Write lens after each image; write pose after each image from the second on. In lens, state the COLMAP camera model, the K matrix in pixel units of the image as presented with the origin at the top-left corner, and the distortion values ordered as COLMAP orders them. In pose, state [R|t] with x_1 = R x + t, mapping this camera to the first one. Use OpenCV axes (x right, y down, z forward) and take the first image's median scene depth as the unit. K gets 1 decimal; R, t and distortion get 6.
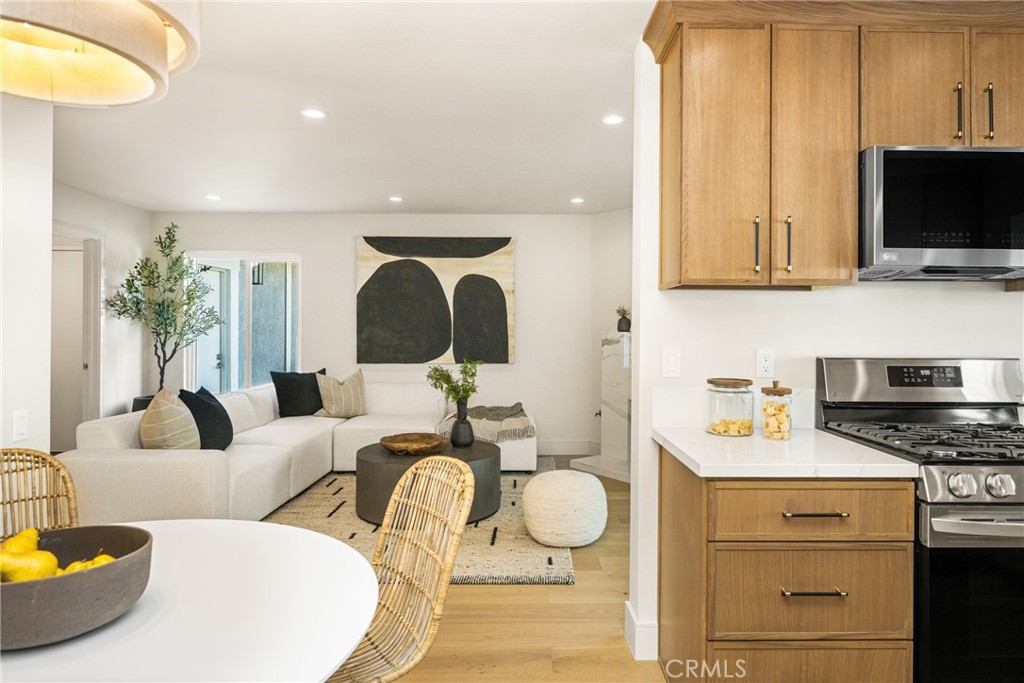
lens RADIAL K [[613.5, 0, 542.1], [0, 613.5, 324.2], [0, 0, 1]] dist [0.006444, -0.000030]
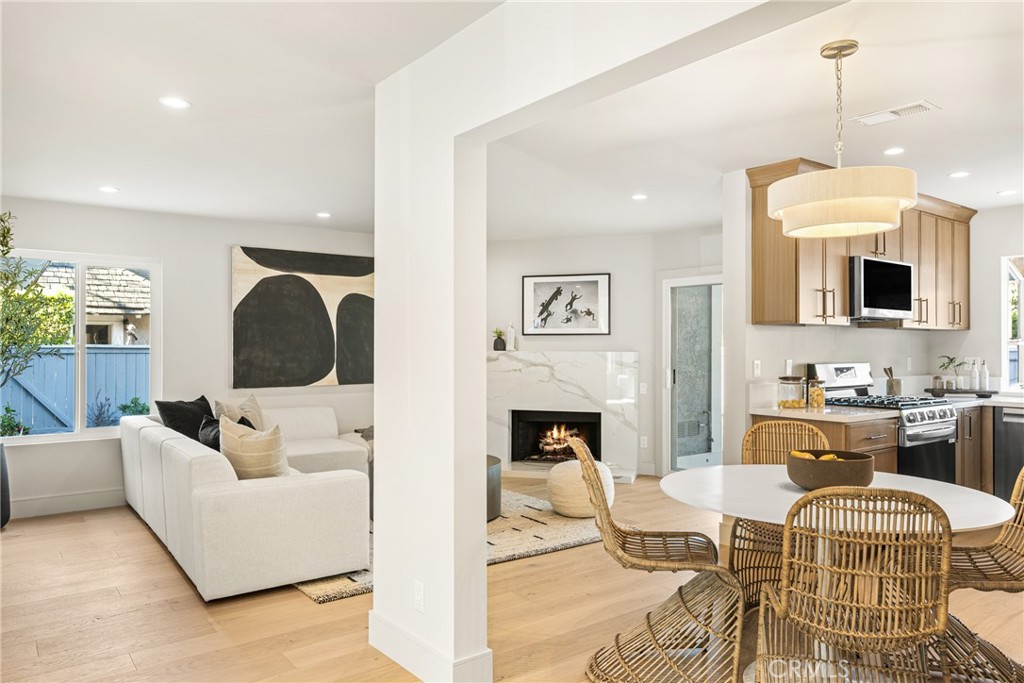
lens RADIAL K [[695.8, 0, 518.0], [0, 695.8, 340.5], [0, 0, 1]] dist [-0.001864, -0.000953]
pose [[0.808104, 0.000858, 0.589039, -0.560962], [0.000009, 0.999999, -0.001468, -0.004243], [-0.589039, 0.001192, 0.808103, -0.055149]]
